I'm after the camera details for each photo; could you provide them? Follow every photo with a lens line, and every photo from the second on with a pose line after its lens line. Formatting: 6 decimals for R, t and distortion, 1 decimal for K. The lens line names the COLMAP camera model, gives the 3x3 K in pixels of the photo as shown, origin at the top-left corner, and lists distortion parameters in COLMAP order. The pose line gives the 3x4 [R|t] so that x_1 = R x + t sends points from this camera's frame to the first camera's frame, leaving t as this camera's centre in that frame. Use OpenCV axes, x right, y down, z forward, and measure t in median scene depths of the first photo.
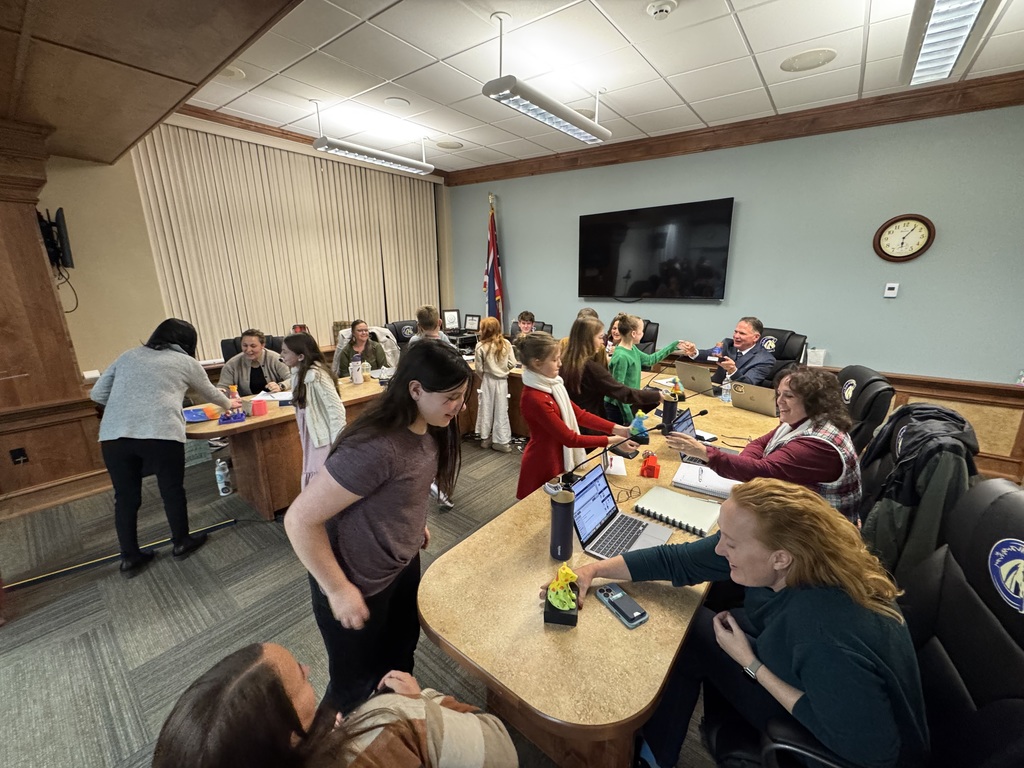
lens RADIAL K [[403.9, 0, 512.0], [0, 403.9, 384.0], [0, 0, 1]] dist [-0.000204, 0.000082]
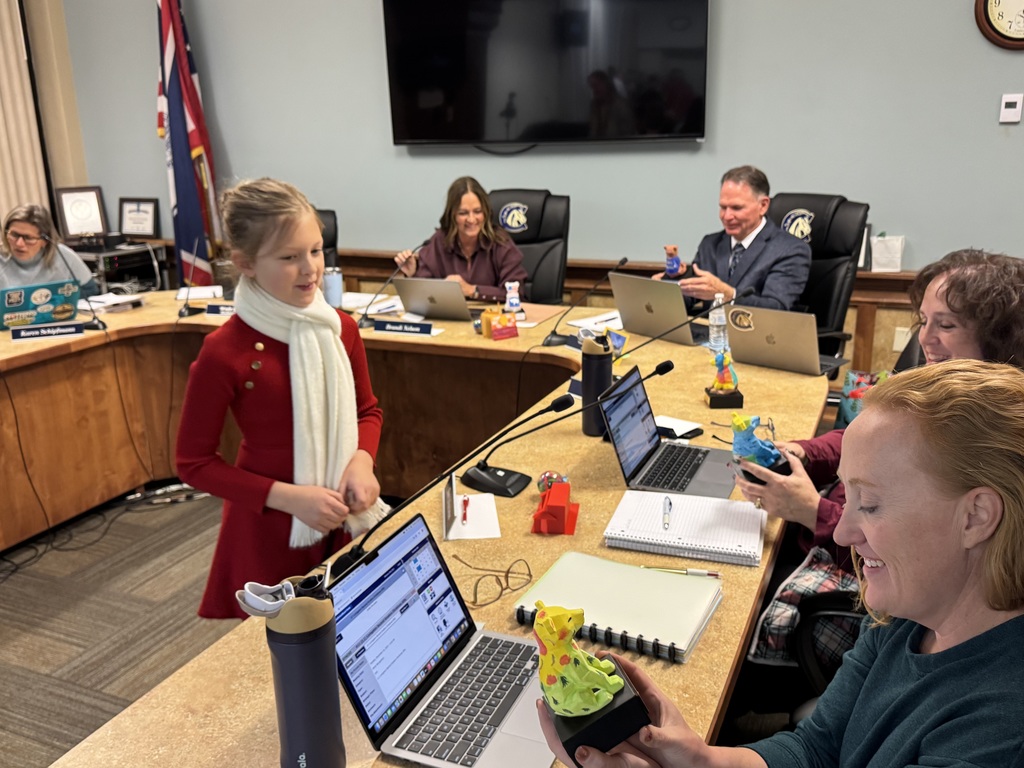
lens RADIAL K [[875.9, 0, 512.0], [0, 875.9, 384.0], [0, 0, 1]] dist [0.103551, -0.007083]
pose [[0.967166, -0.083898, 0.239898, 0.055603], [0.079312, 0.996436, 0.028723, 0.028035], [-0.241452, -0.008753, 0.970373, 0.081130]]
